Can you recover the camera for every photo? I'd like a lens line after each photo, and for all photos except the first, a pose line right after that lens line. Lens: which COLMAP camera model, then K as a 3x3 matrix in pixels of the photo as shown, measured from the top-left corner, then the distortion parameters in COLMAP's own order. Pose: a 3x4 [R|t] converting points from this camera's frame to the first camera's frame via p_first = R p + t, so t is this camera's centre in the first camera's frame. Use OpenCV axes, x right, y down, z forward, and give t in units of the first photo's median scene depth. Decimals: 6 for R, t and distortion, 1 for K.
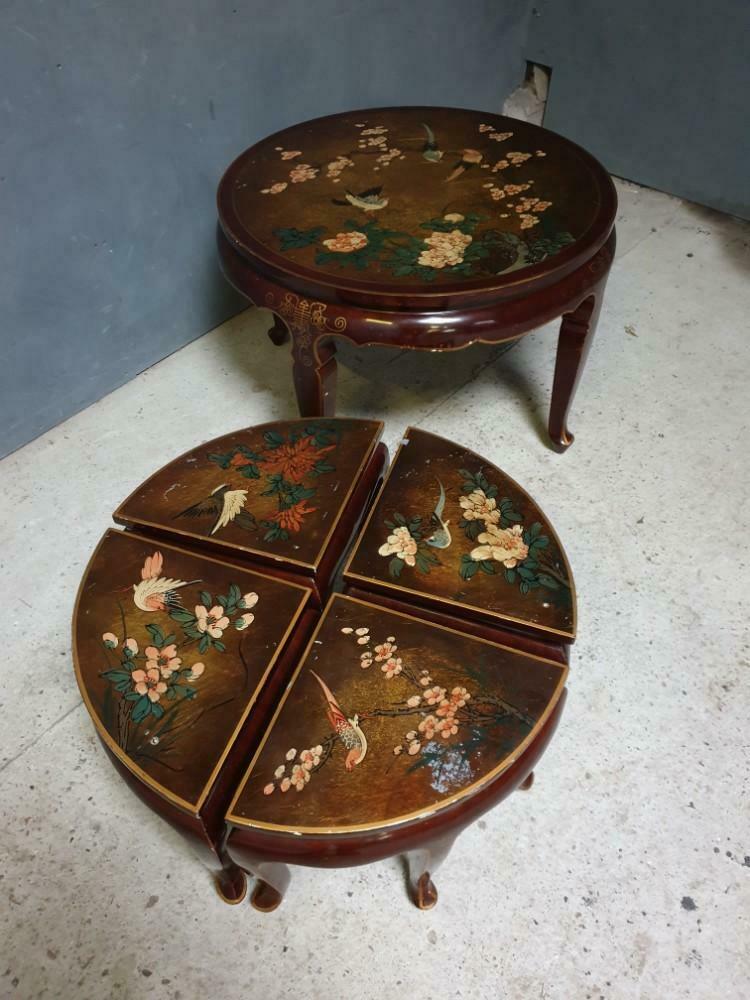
lens RADIAL K [[794.2, 0, 366.3], [0, 794.2, 492.7], [0, 0, 1]] dist [0.023976, -0.027651]
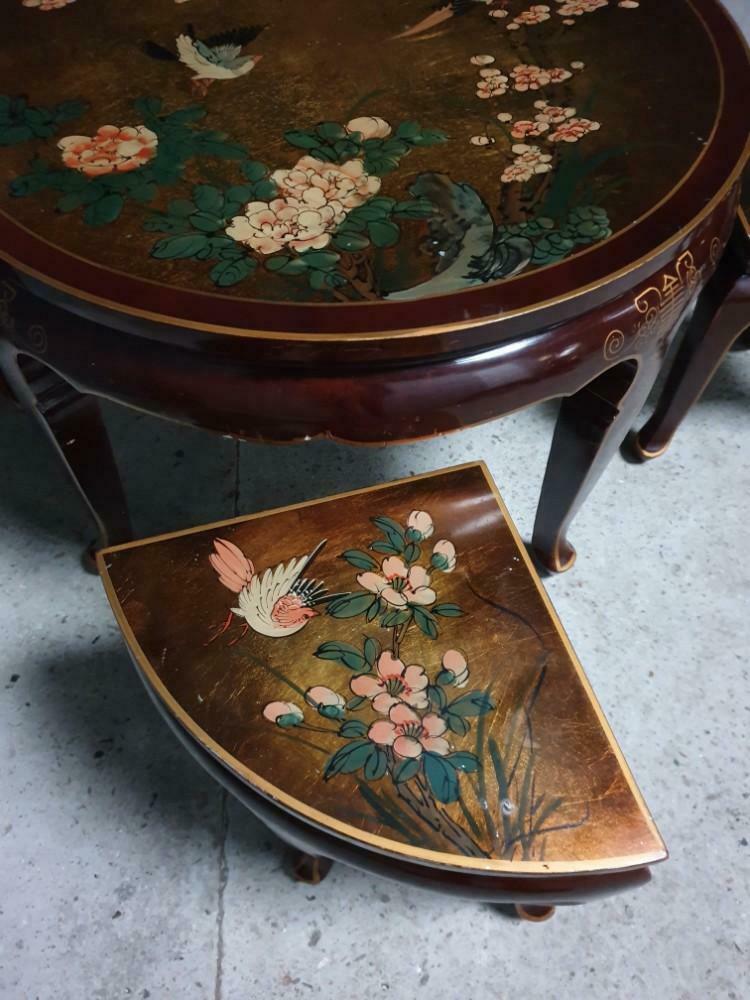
lens RADIAL K [[794.2, 0, 376.0], [0, 794.2, 516.9], [0, 0, 1]] dist [0.023976, -0.027651]
pose [[0.973920, 0.208565, -0.089334, 0.194536], [-0.186518, 0.960142, 0.208179, -0.220194], [0.129192, -0.186087, 0.974003, 0.500991]]
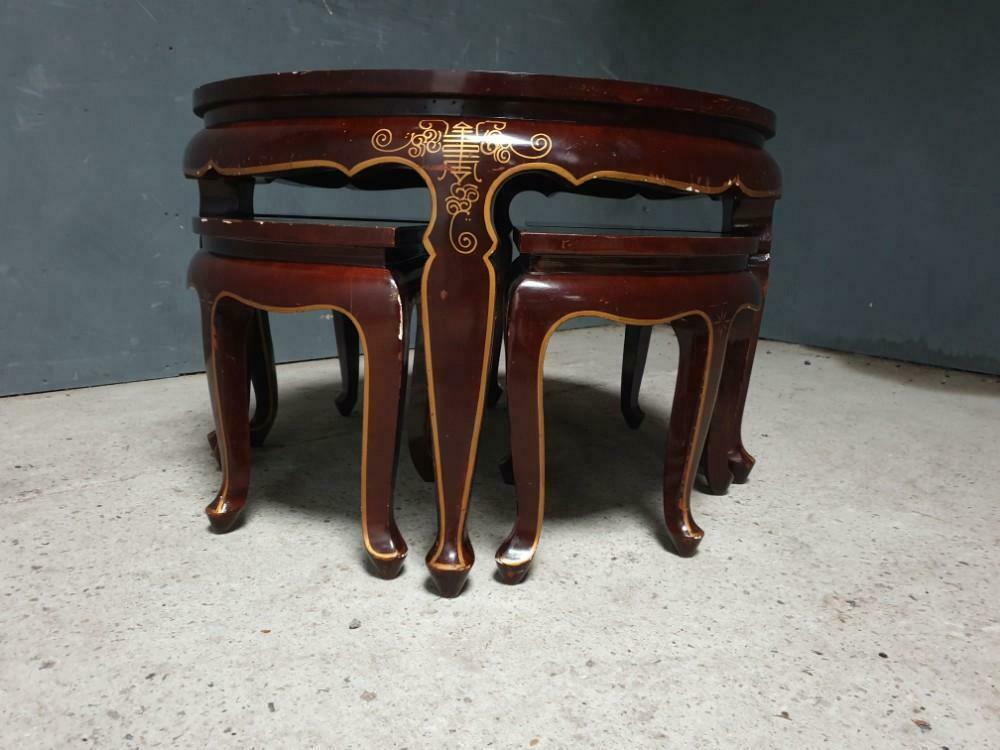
lens RADIAL K [[794.2, 0, 498.7], [0, 794.2, 372.9], [0, 0, 1]] dist [0.023976, -0.027651]
pose [[0.872187, -0.058463, 0.485667, -0.300878], [0.322320, 0.815516, -0.480670, 0.155664], [-0.367967, 0.575775, 0.730126, 0.621256]]
